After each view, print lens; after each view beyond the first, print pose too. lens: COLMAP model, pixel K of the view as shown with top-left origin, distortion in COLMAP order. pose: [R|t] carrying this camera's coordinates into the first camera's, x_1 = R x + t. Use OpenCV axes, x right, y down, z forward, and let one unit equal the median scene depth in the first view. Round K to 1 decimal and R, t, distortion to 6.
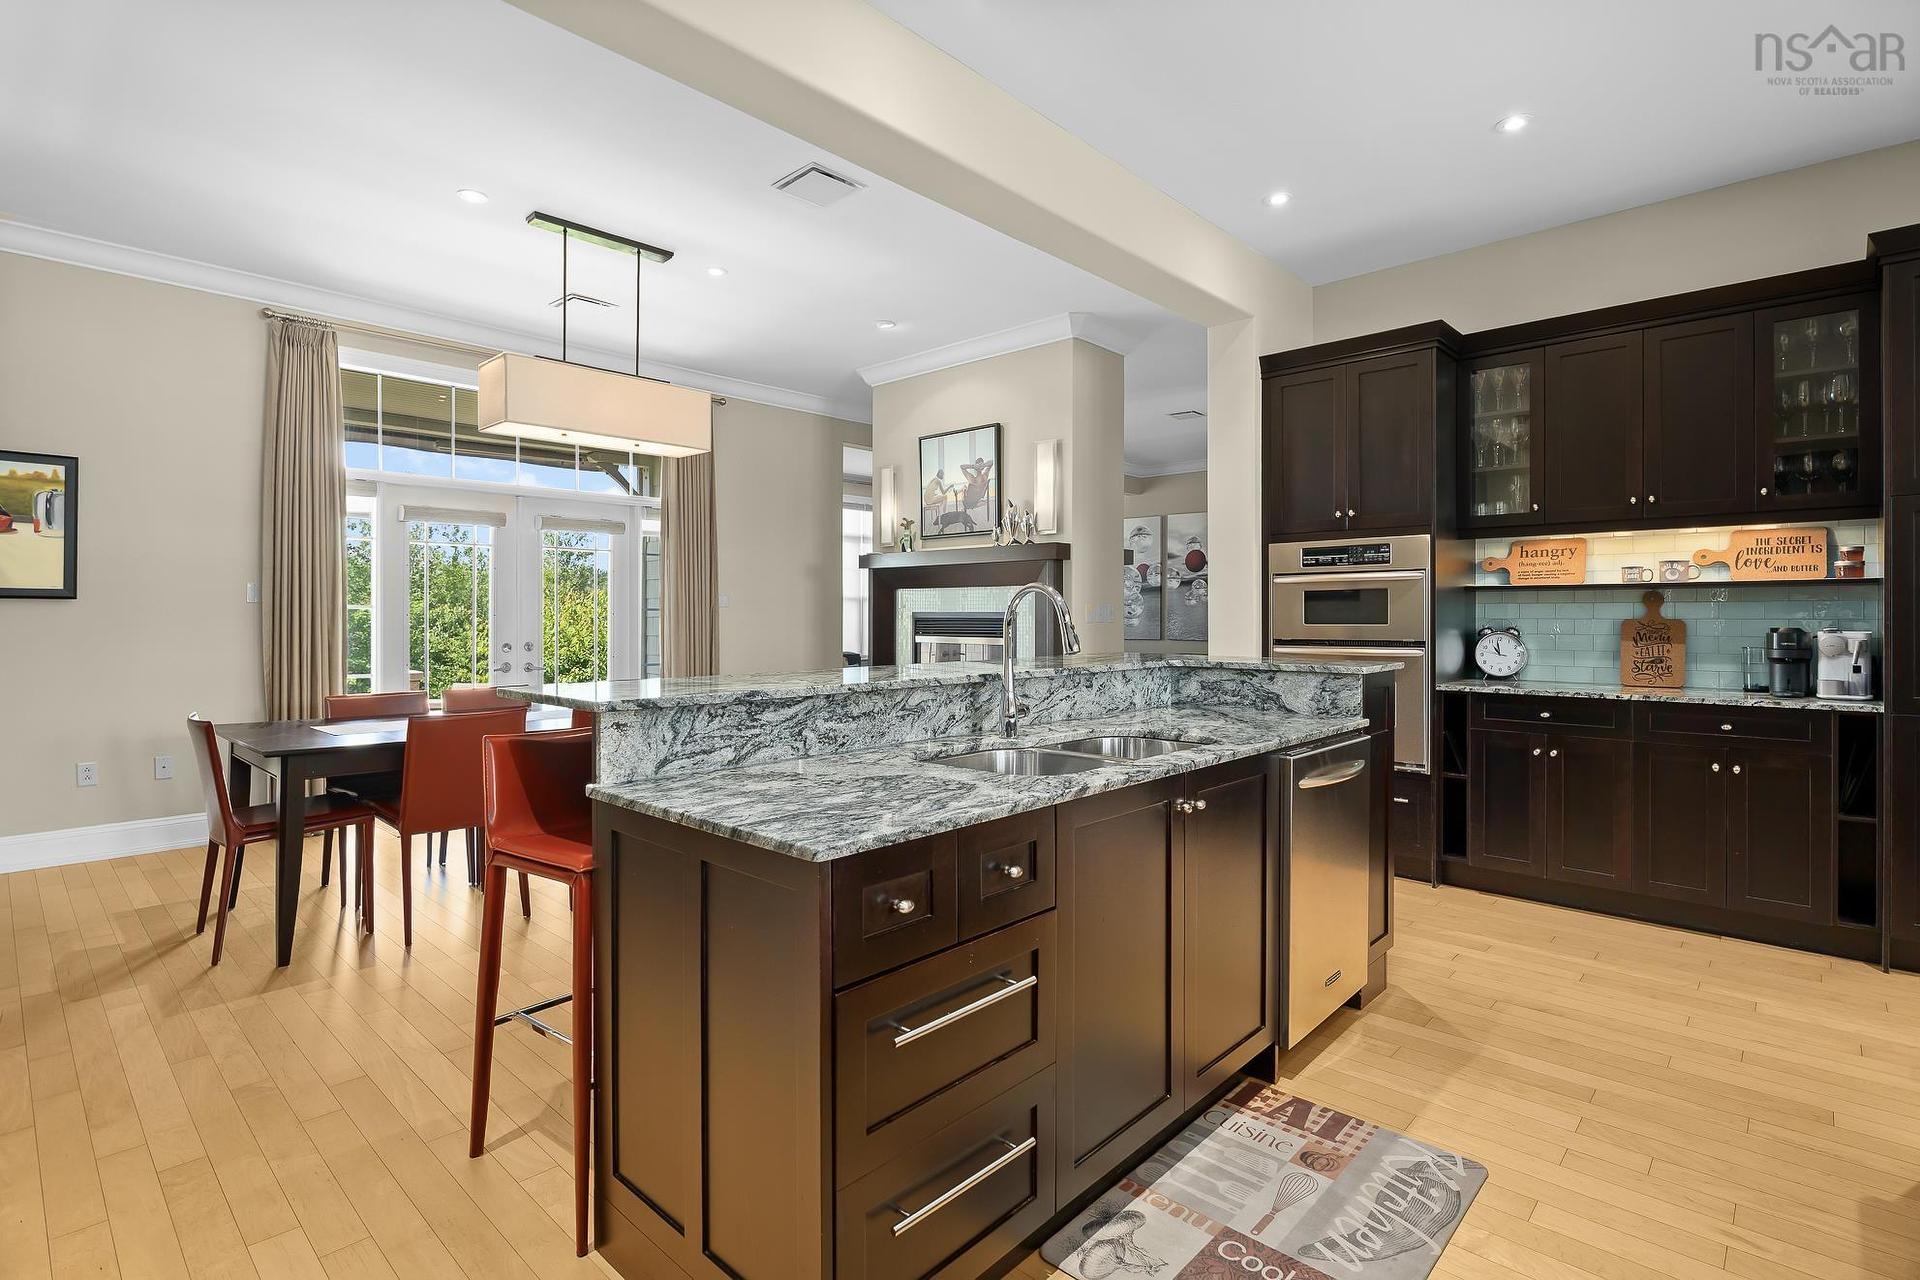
lens RADIAL K [[920.5, 0, 958.9], [0, 920.5, 616.4], [0, 0, 1]] dist [-0.006319, -0.001264]
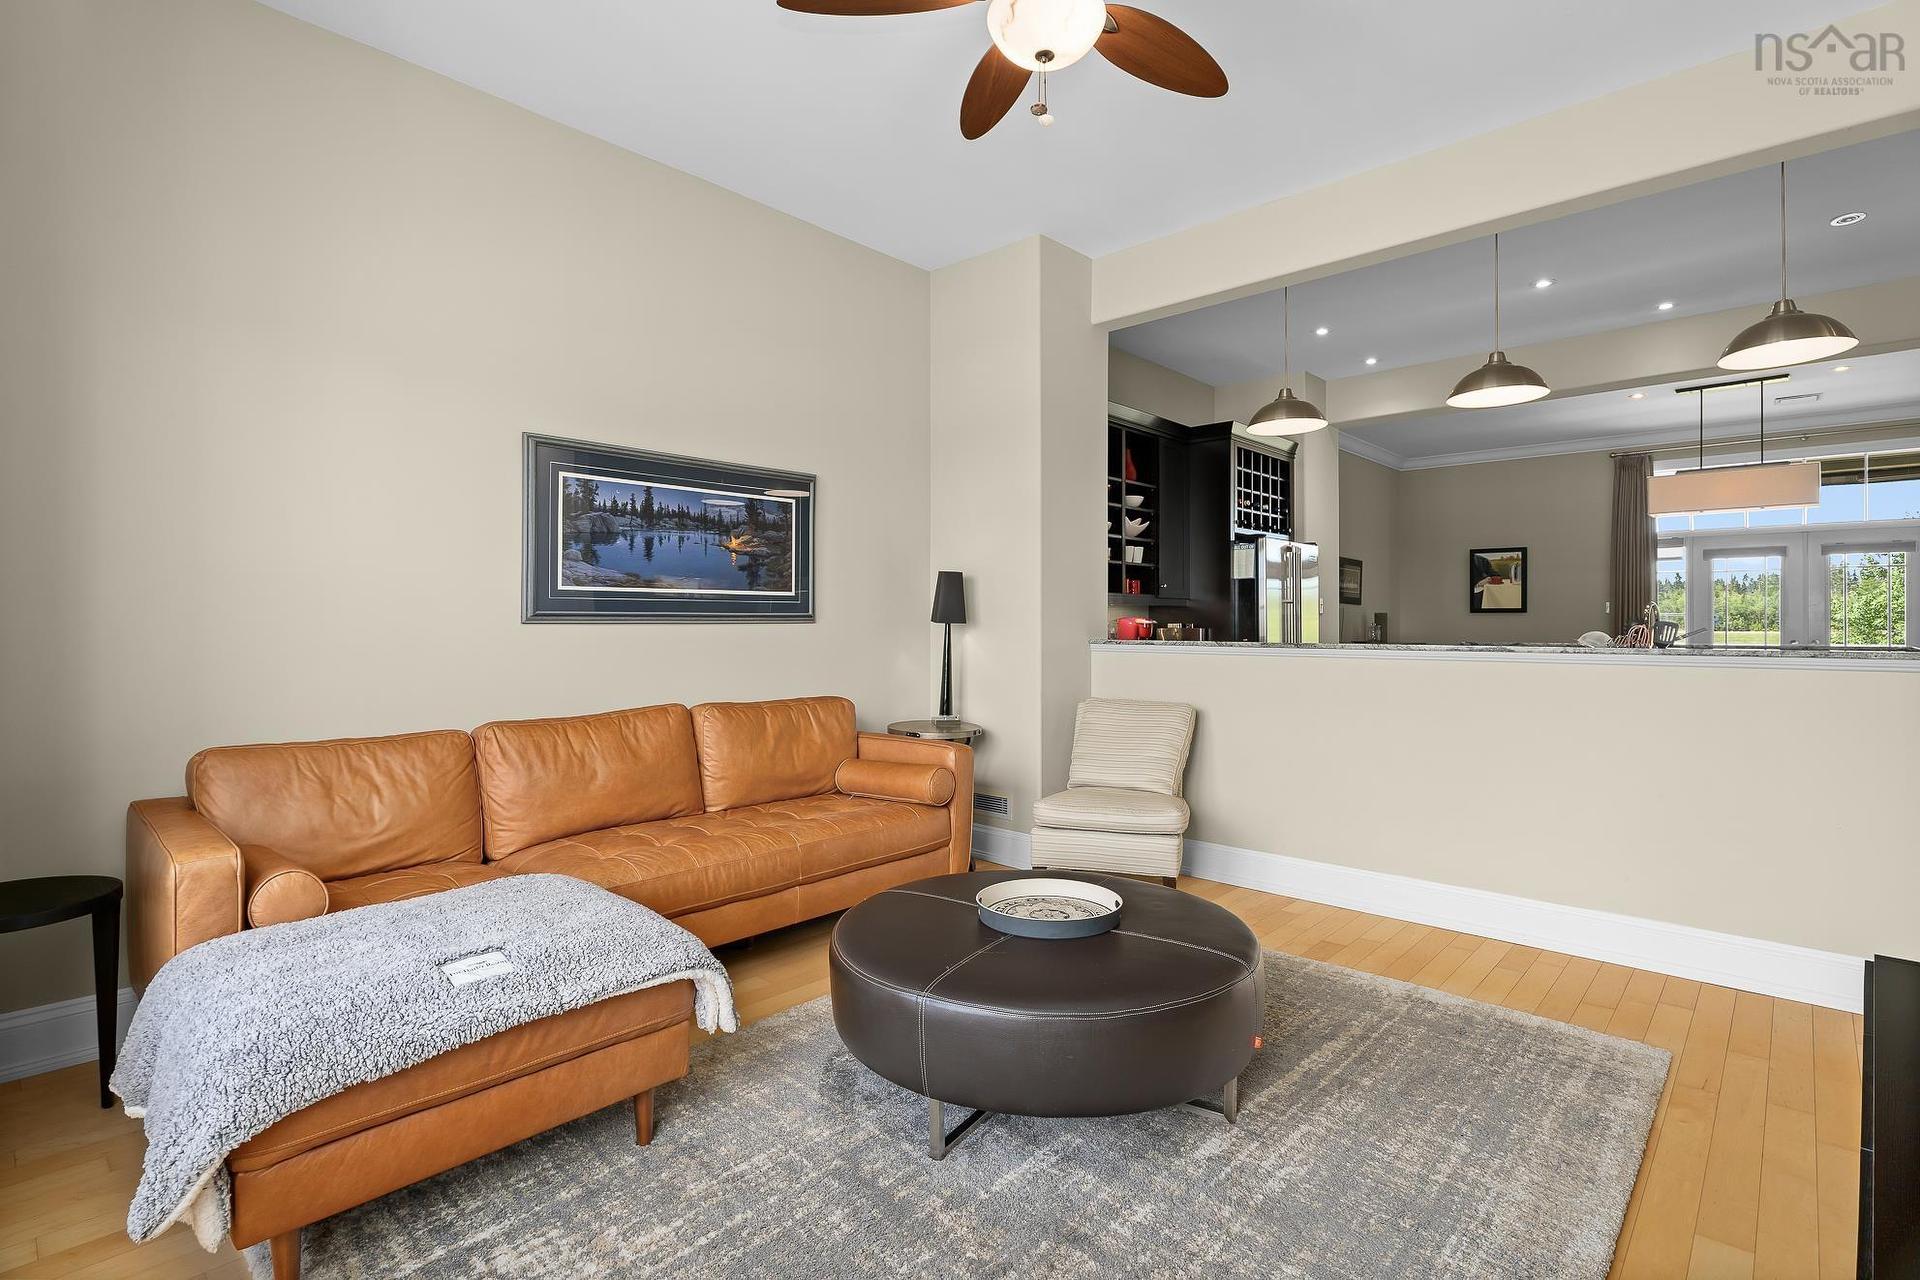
lens RADIAL K [[920.5, 0, 942.4], [0, 920.5, 613.7], [0, 0, 1]] dist [-0.006319, -0.001264]
pose [[-0.004121, -0.011835, -0.999921, 1.246517], [-0.002006, 0.999928, -0.011827, 0.012631], [0.999989, 0.001957, -0.004144, -0.383411]]
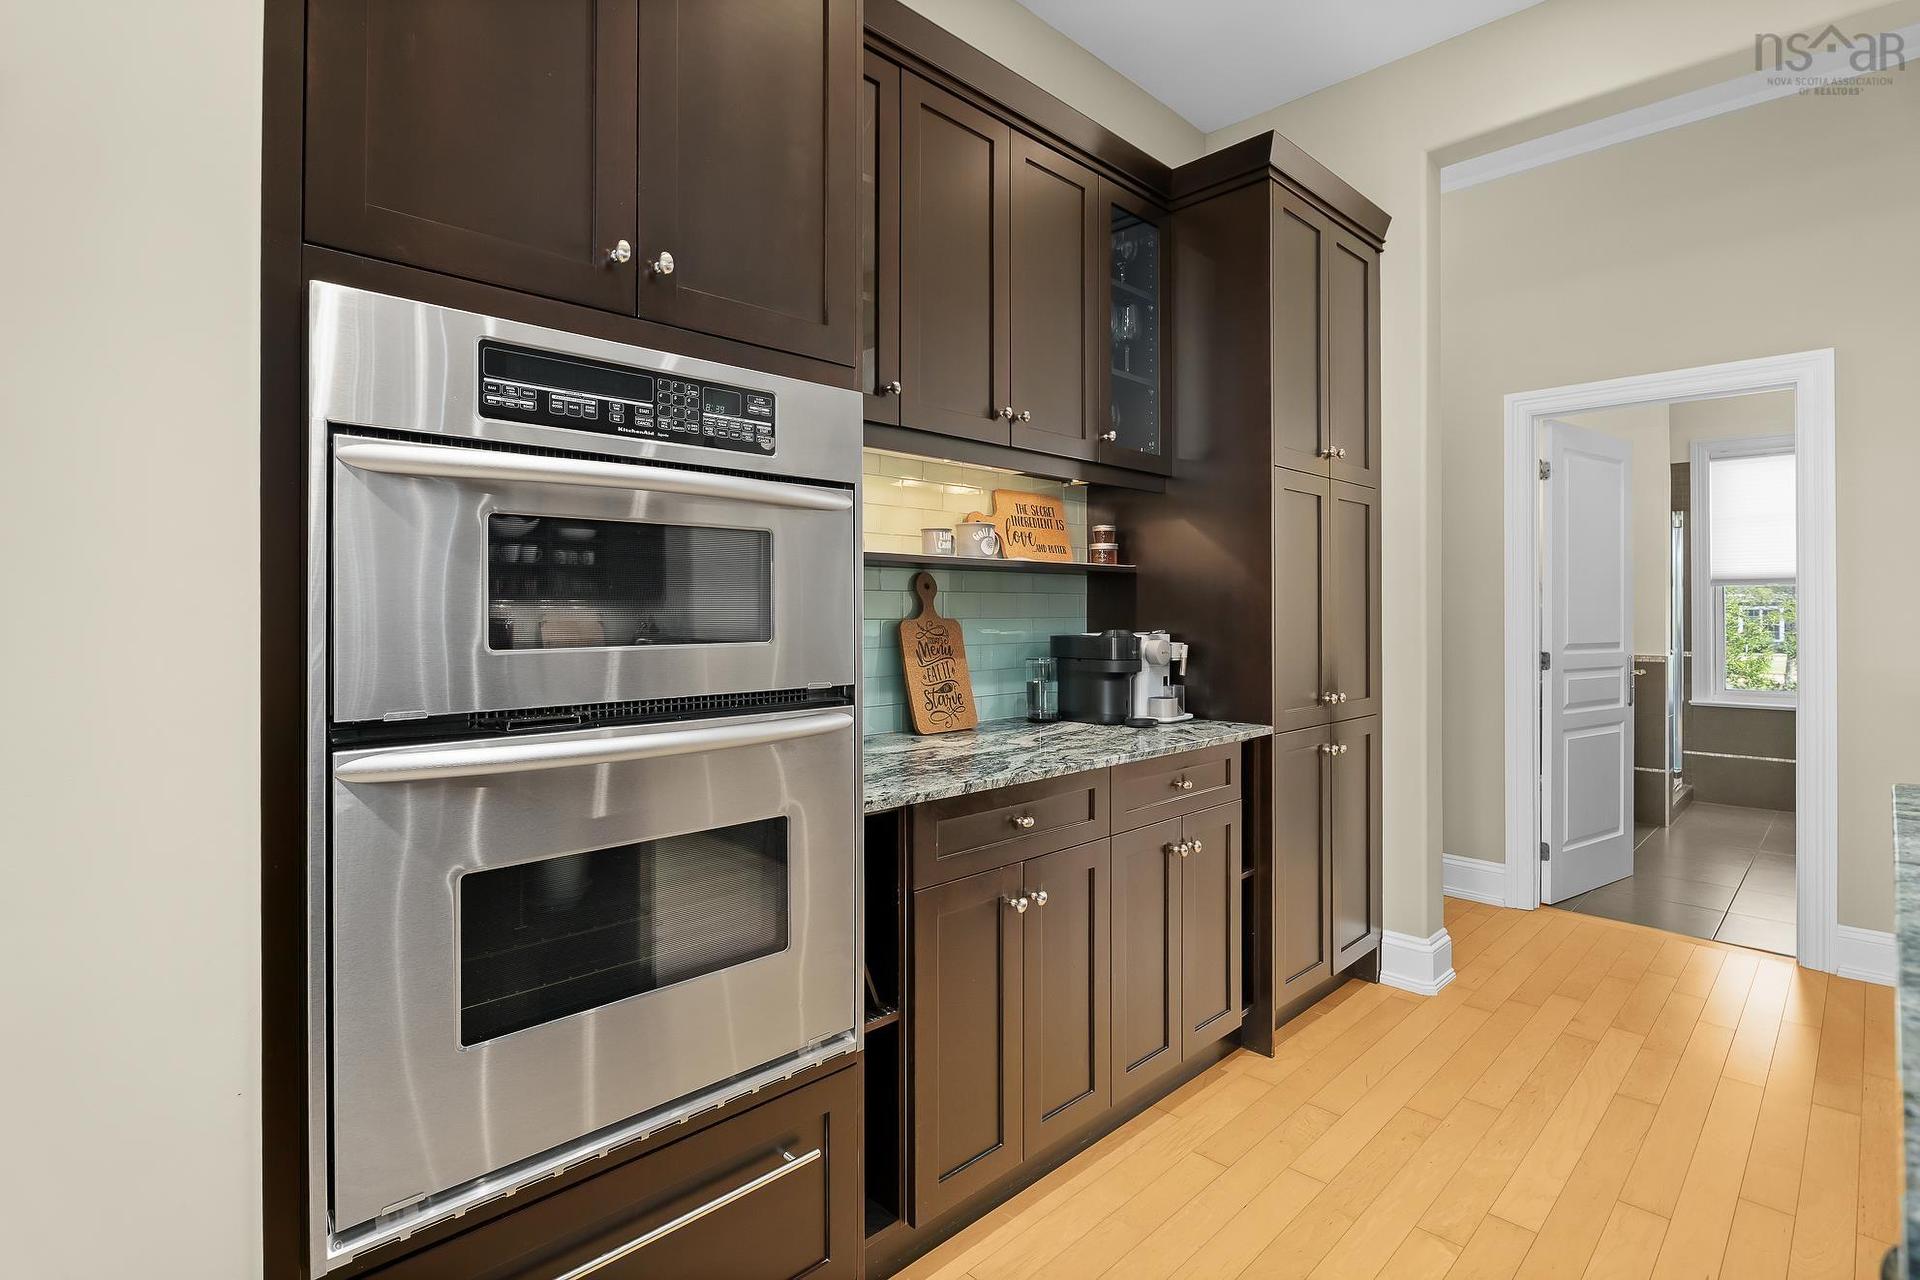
lens RADIAL K [[920.5, 0, 948.8], [0, 920.5, 613.9], [0, 0, 1]] dist [-0.006319, -0.001264]
pose [[0.041550, -0.003239, 0.999131, 0.140503], [0.000362, 0.999995, 0.003227, -0.002149], [-0.999136, 0.000228, 0.041550, 0.902369]]
